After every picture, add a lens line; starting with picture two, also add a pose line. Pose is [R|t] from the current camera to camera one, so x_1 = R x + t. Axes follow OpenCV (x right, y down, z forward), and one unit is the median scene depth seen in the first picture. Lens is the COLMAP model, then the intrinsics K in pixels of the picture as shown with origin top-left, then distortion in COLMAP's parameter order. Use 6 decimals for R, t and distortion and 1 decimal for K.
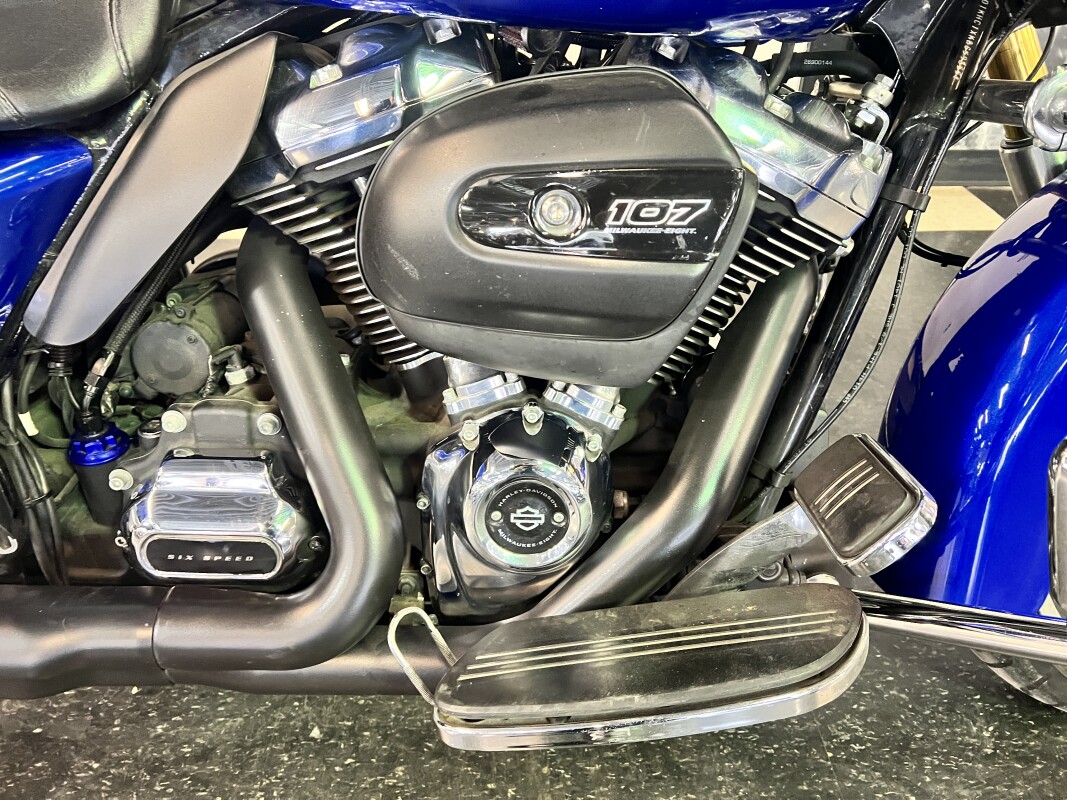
lens RADIAL K [[804.9, 0, 529.9], [0, 804.9, 396.1], [0, 0, 1]] dist [0.058964, -0.064886]
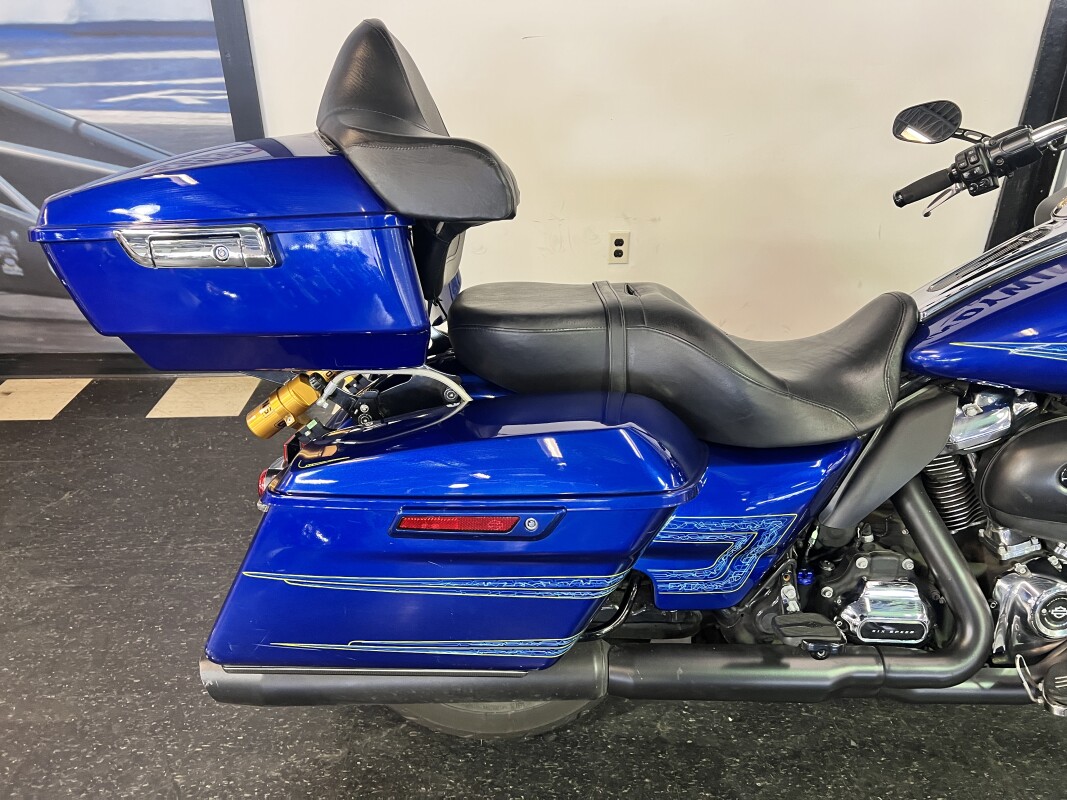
lens RADIAL K [[804.9, 0, 529.9], [0, 804.9, 396.1], [0, 0, 1]] dist [0.058964, -0.064886]
pose [[0.999995, -0.002257, -0.002158, -1.305344], [0.001955, 0.991371, -0.131074, -0.121172], [0.002436, 0.131069, 0.991370, -1.108289]]
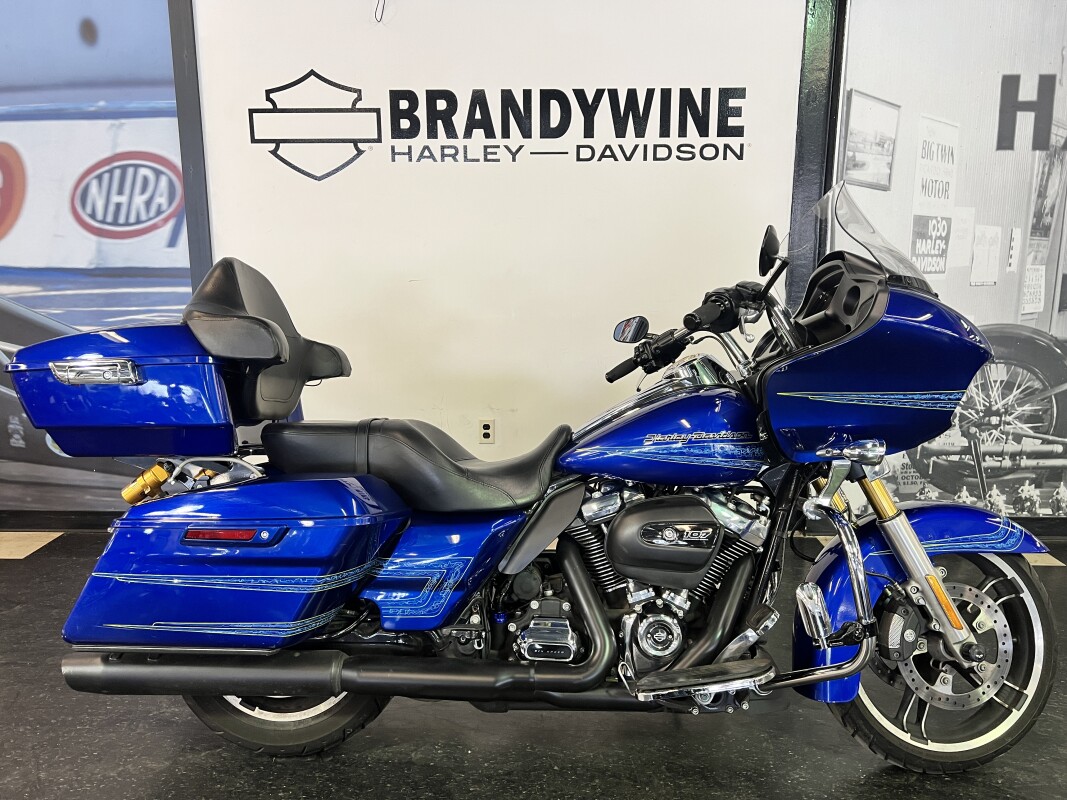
lens RADIAL K [[804.9, 0, 529.9], [0, 804.9, 396.1], [0, 0, 1]] dist [0.058964, -0.064886]
pose [[0.999379, 0.010115, -0.033743, -0.376579], [-0.023187, 0.910010, -0.413938, 0.570683], [0.026520, 0.414463, 0.909680, -2.028462]]
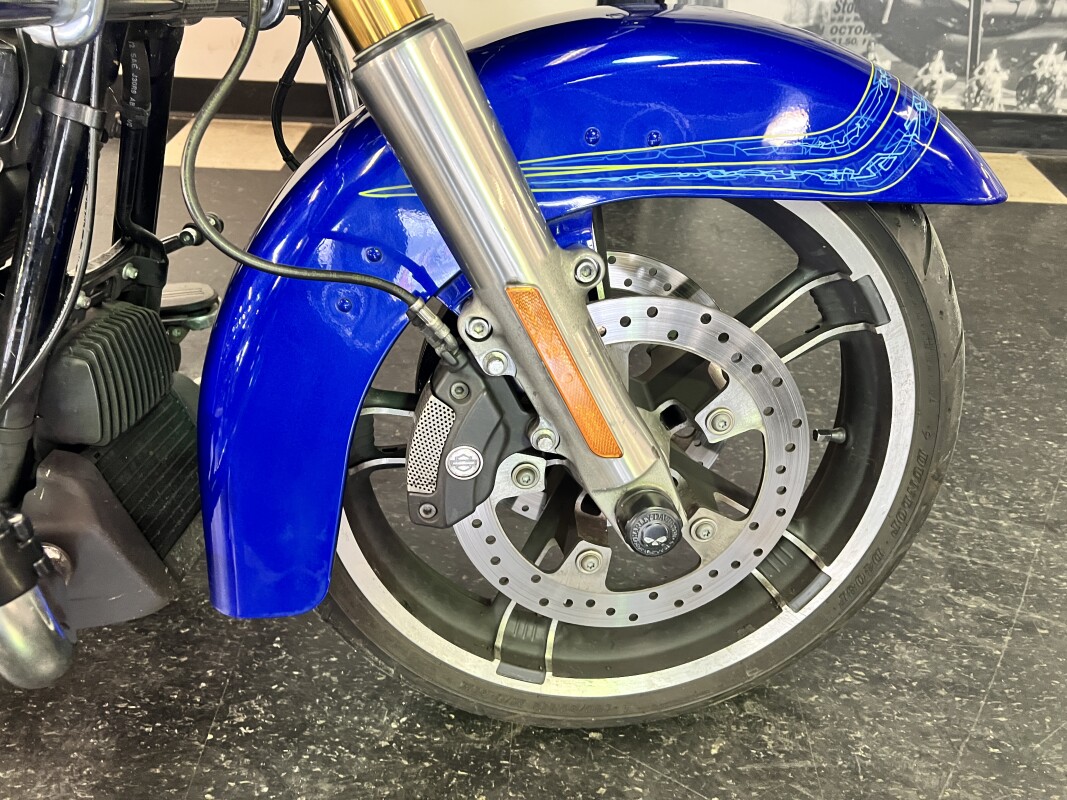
lens RADIAL K [[804.9, 0, 529.9], [0, 804.9, 396.1], [0, 0, 1]] dist [0.058964, -0.064886]
pose [[0.997939, 0.059487, -0.024062, 1.005099], [-0.057960, 0.996526, 0.059805, -0.028332], [0.027536, -0.058287, 0.997920, 0.154921]]
